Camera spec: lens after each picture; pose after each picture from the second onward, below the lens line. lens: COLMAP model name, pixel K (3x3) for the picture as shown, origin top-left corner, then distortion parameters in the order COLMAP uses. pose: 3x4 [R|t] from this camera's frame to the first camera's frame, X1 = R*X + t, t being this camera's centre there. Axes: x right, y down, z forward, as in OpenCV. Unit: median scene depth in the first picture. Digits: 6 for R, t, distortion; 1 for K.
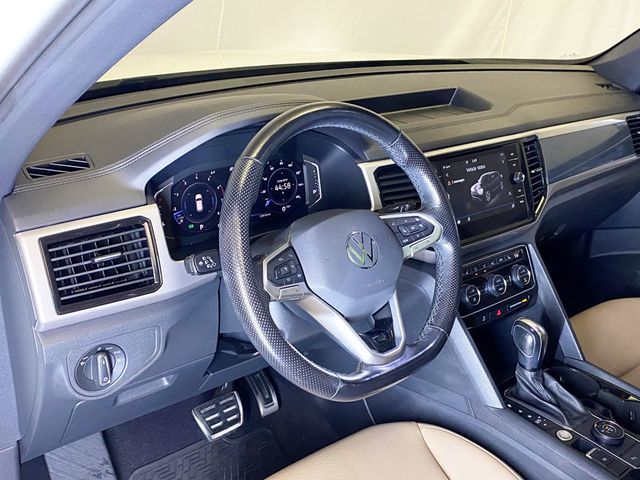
lens RADIAL K [[684.4, 0, 320.0], [0, 684.4, 240.0], [0, 0, 1]] dist [0.167144, -0.510877]
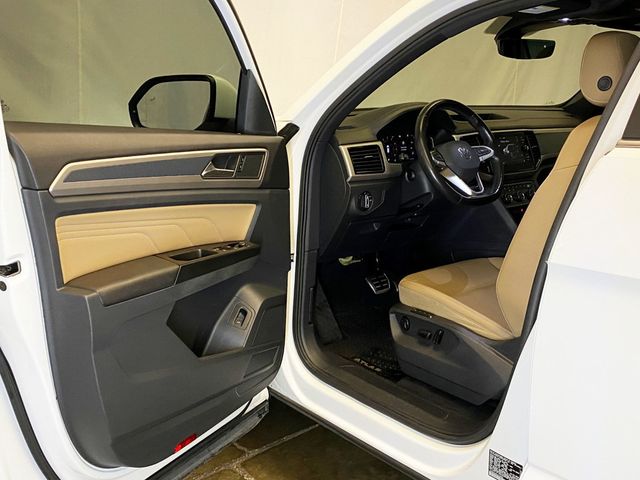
lens RADIAL K [[684.4, 0, 320.0], [0, 684.4, 240.0], [0, 0, 1]] dist [0.167144, -0.510877]
pose [[0.998871, -0.041951, -0.022288, -0.338890], [0.037562, 0.984720, -0.170046, 0.590630], [0.029081, 0.169017, 0.985184, -1.170871]]
